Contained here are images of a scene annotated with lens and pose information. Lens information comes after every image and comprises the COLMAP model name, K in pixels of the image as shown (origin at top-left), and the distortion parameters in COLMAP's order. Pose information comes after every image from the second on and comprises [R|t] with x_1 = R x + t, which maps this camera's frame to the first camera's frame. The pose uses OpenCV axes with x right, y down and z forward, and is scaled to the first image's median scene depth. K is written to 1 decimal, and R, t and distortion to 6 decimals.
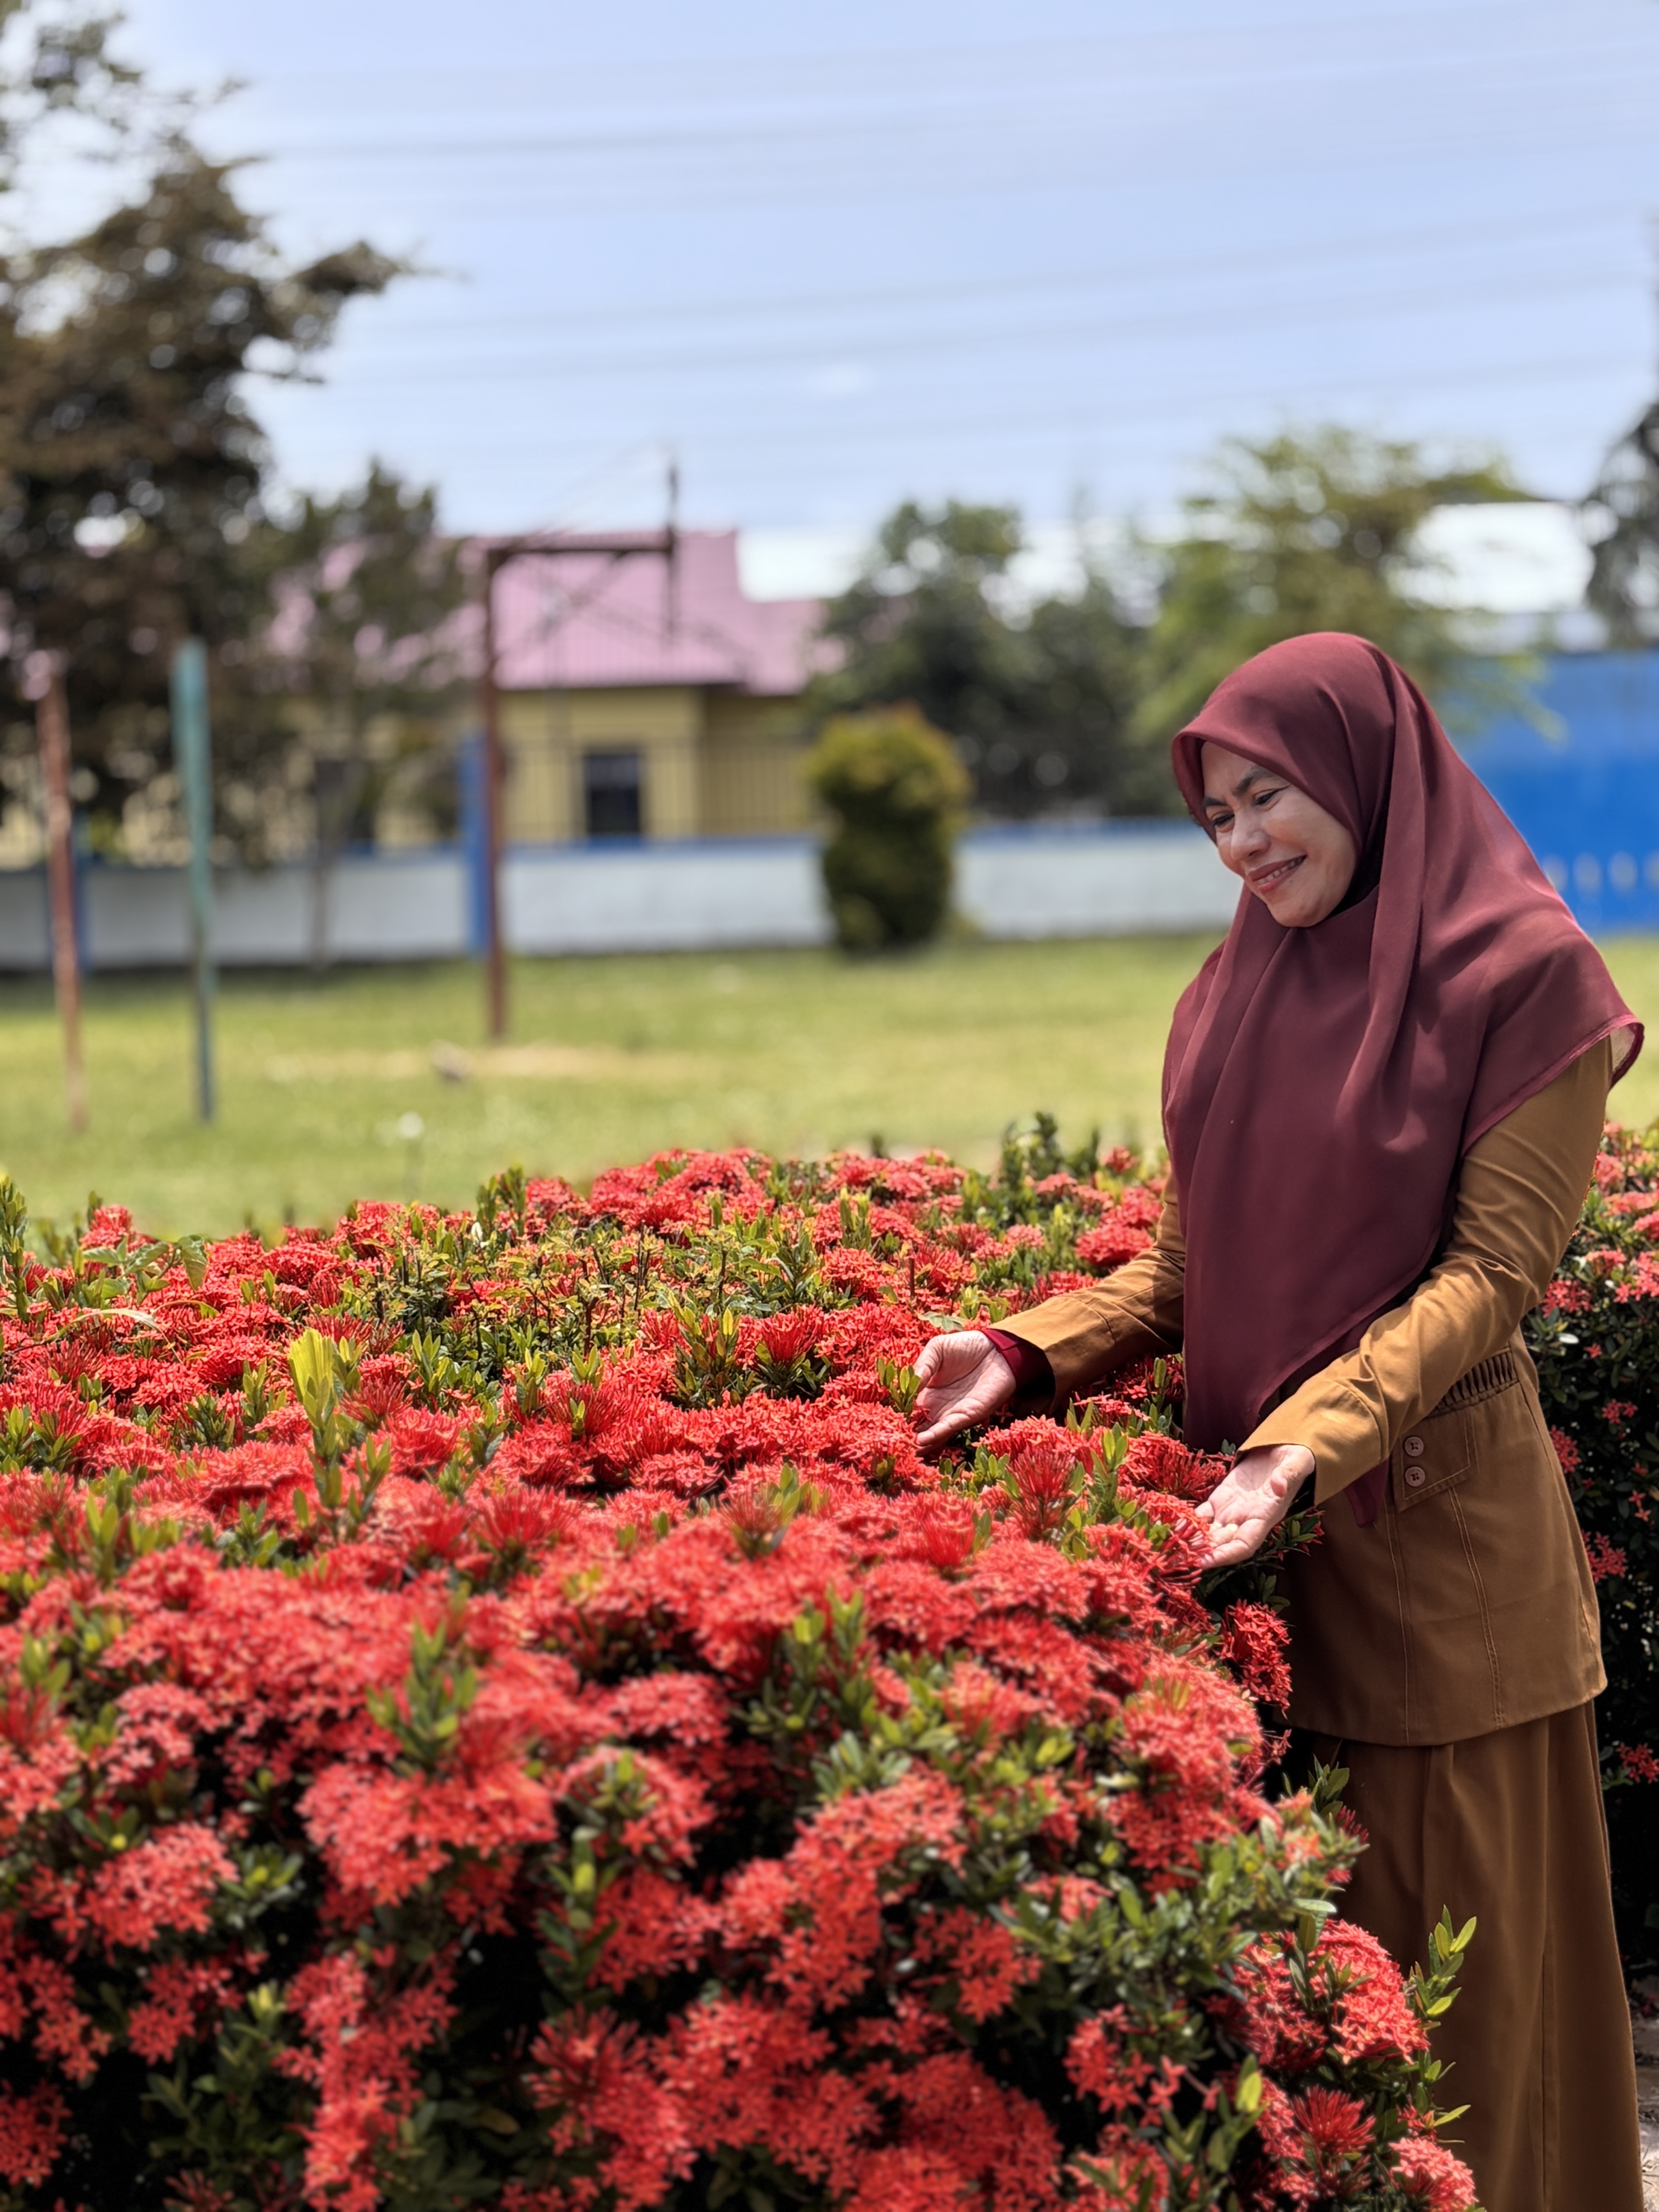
lens RADIAL K [[3248.3, 0, 829.5], [0, 3248.3, 1106.0], [0, 0, 1]] dist [0.218883, -0.941039]
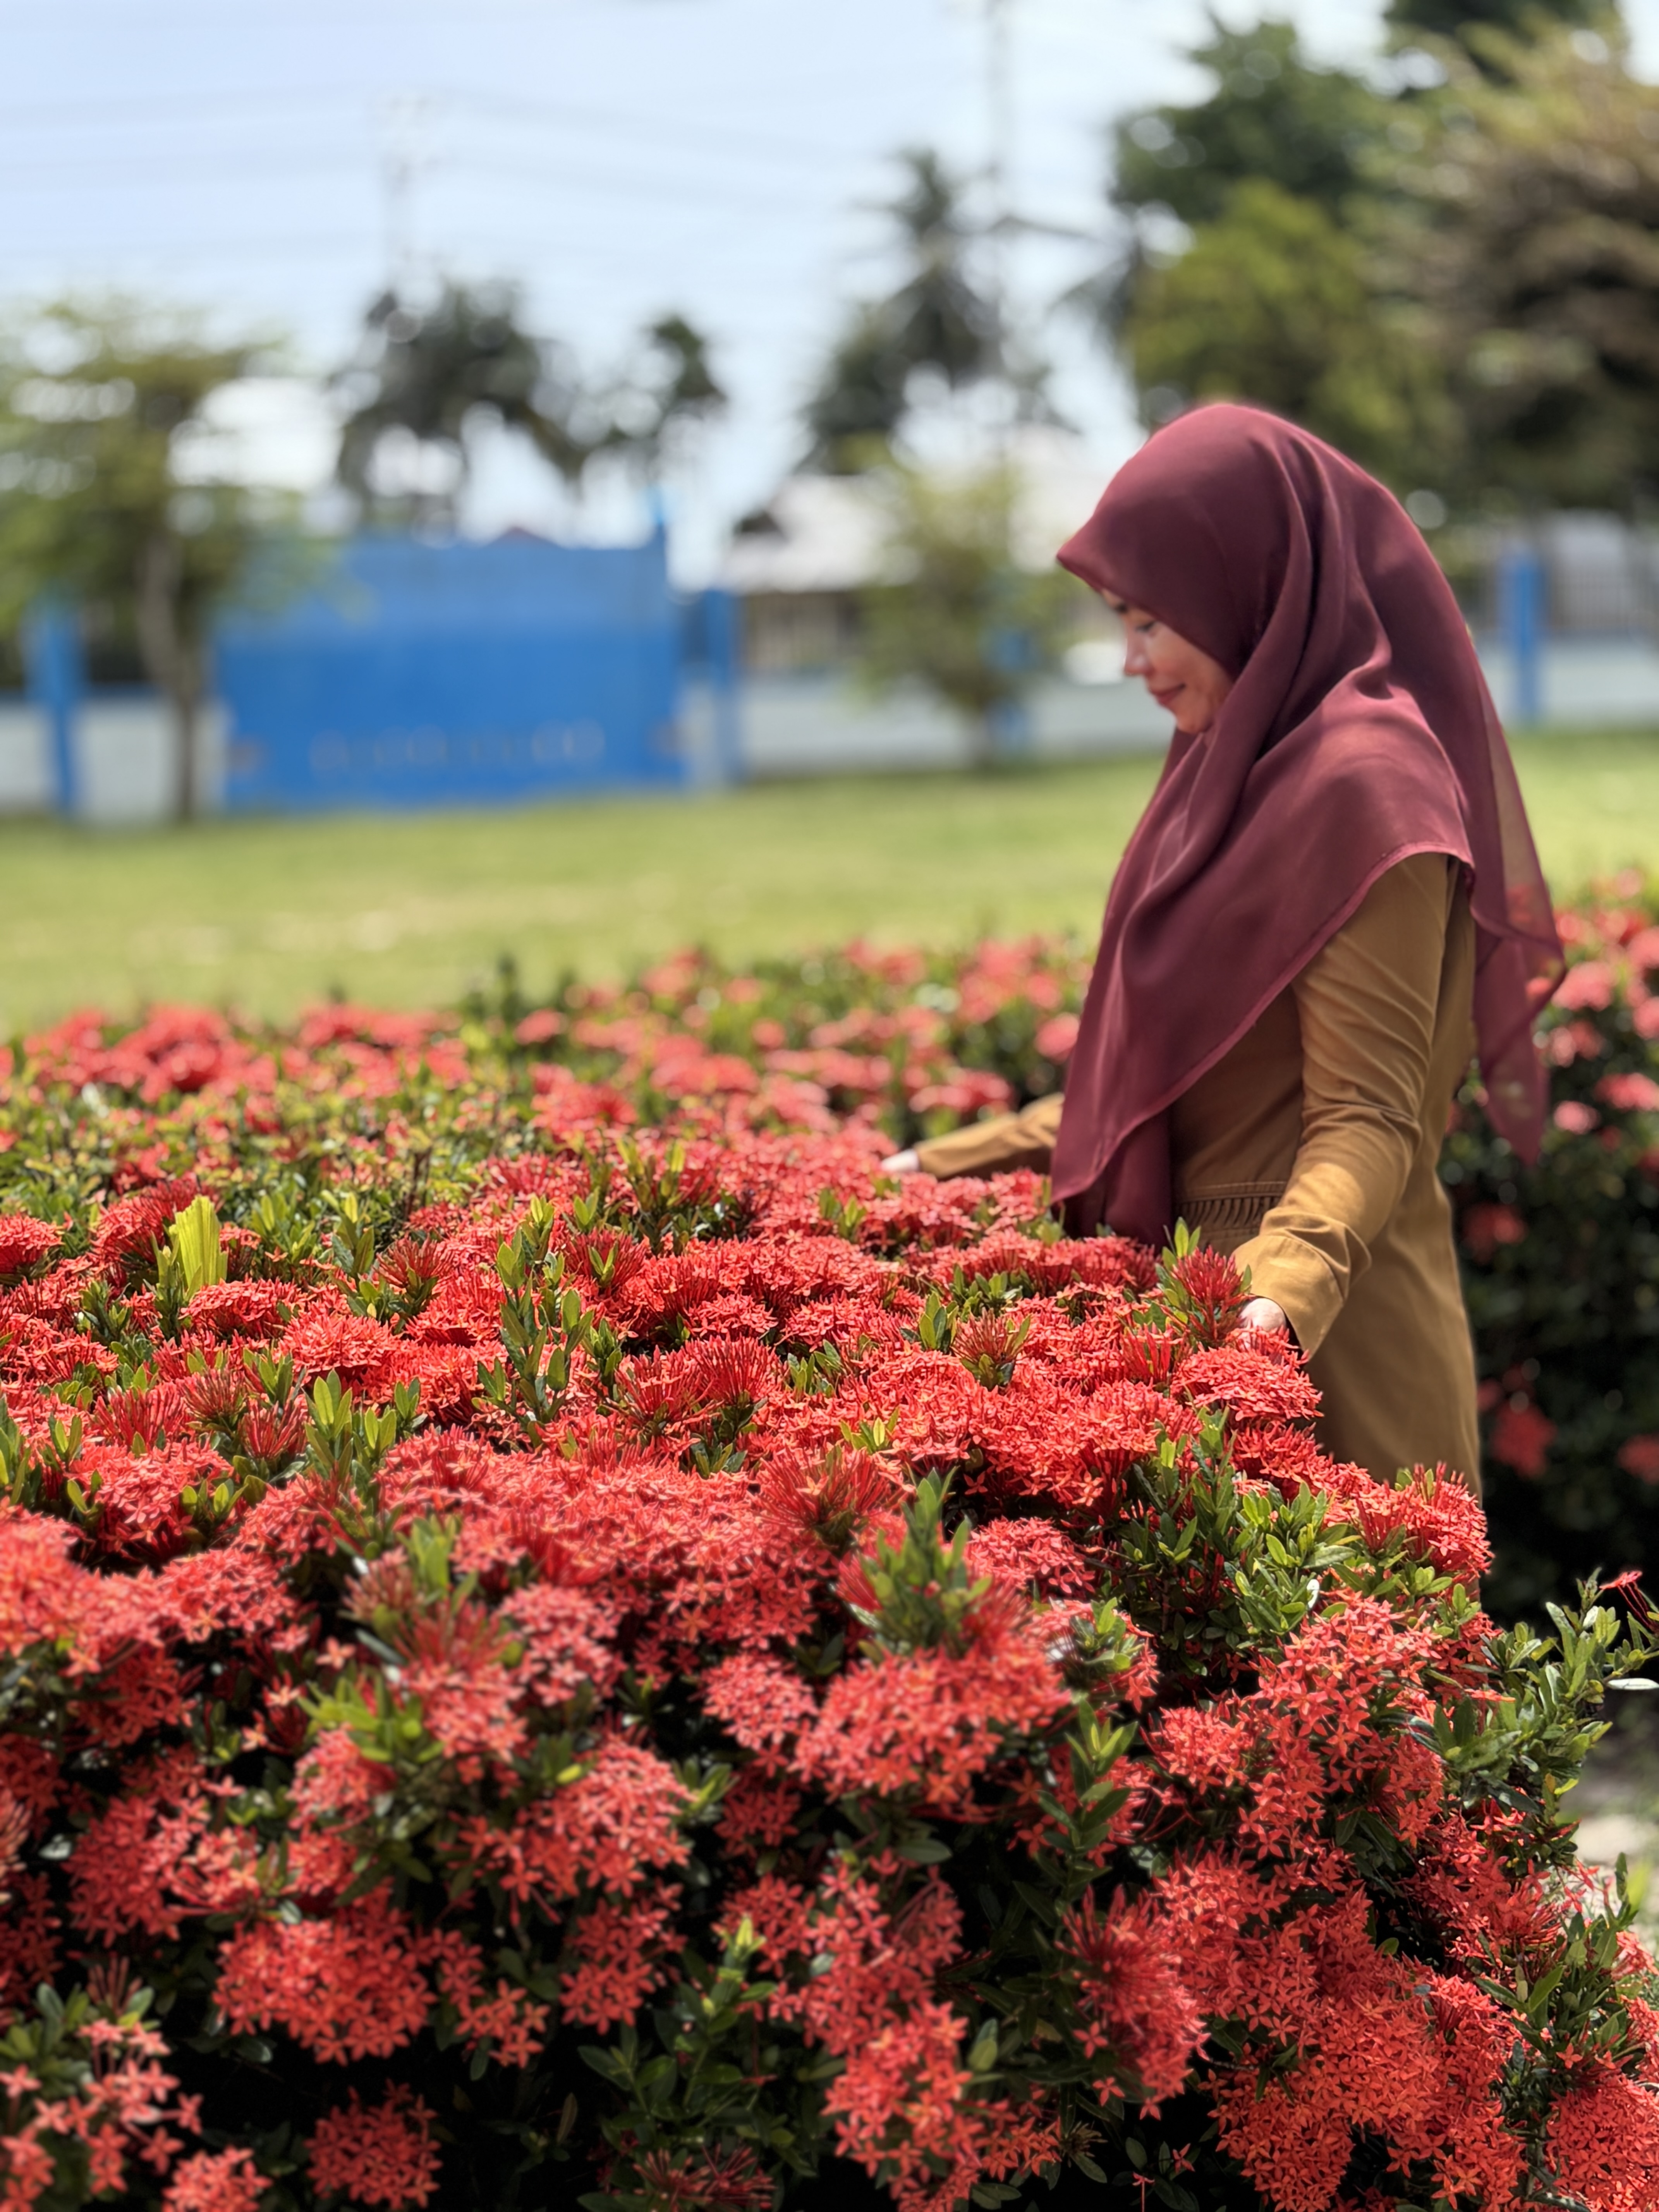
lens RADIAL K [[3248.3, 0, 829.5], [0, 3248.3, 1106.0], [0, 0, 1]] dist [0.218883, -0.941039]
pose [[0.928836, -0.057744, 0.365963, -0.438621], [0.044896, 0.998043, 0.043530, 0.020481], [-0.367761, -0.024002, 0.929611, 0.200093]]
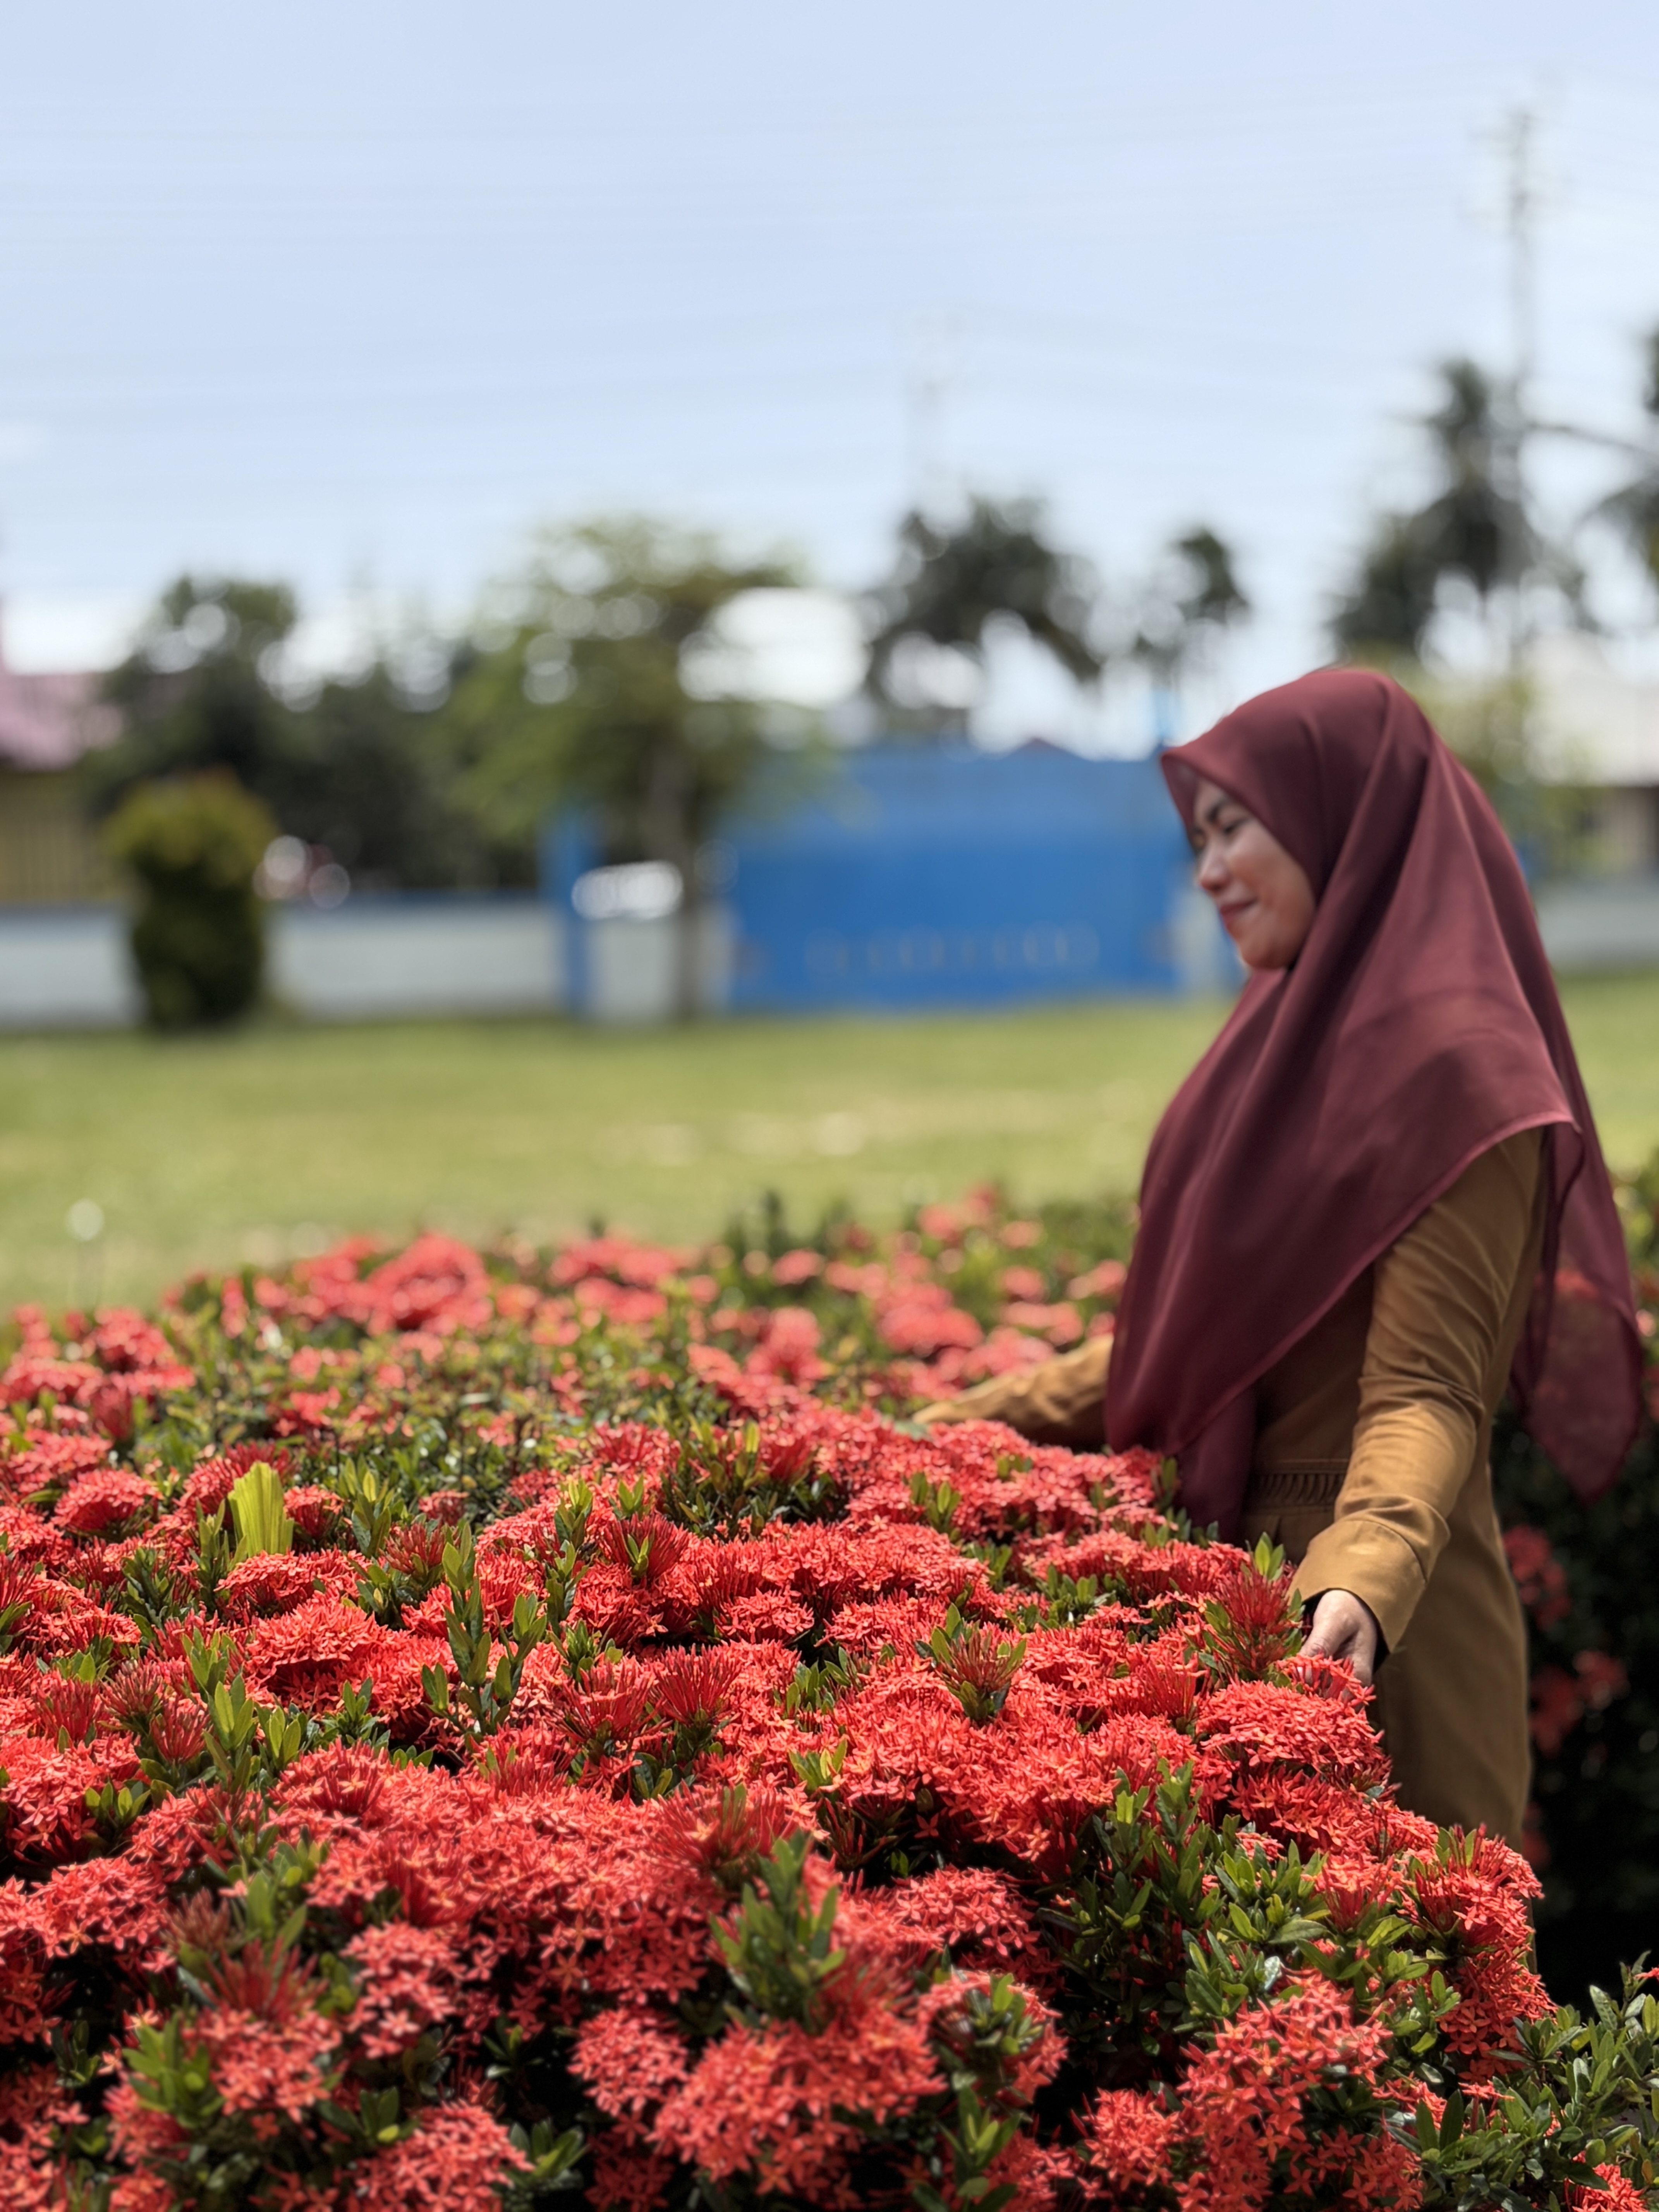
lens RADIAL K [[3248.3, 0, 829.5], [0, 3248.3, 1106.0], [0, 0, 1]] dist [0.218883, -0.941039]
pose [[0.975297, -0.012103, 0.220567, -0.276967], [0.017494, 0.999594, -0.022505, -0.003001], [-0.220205, 0.025808, 0.975112, 0.195576]]
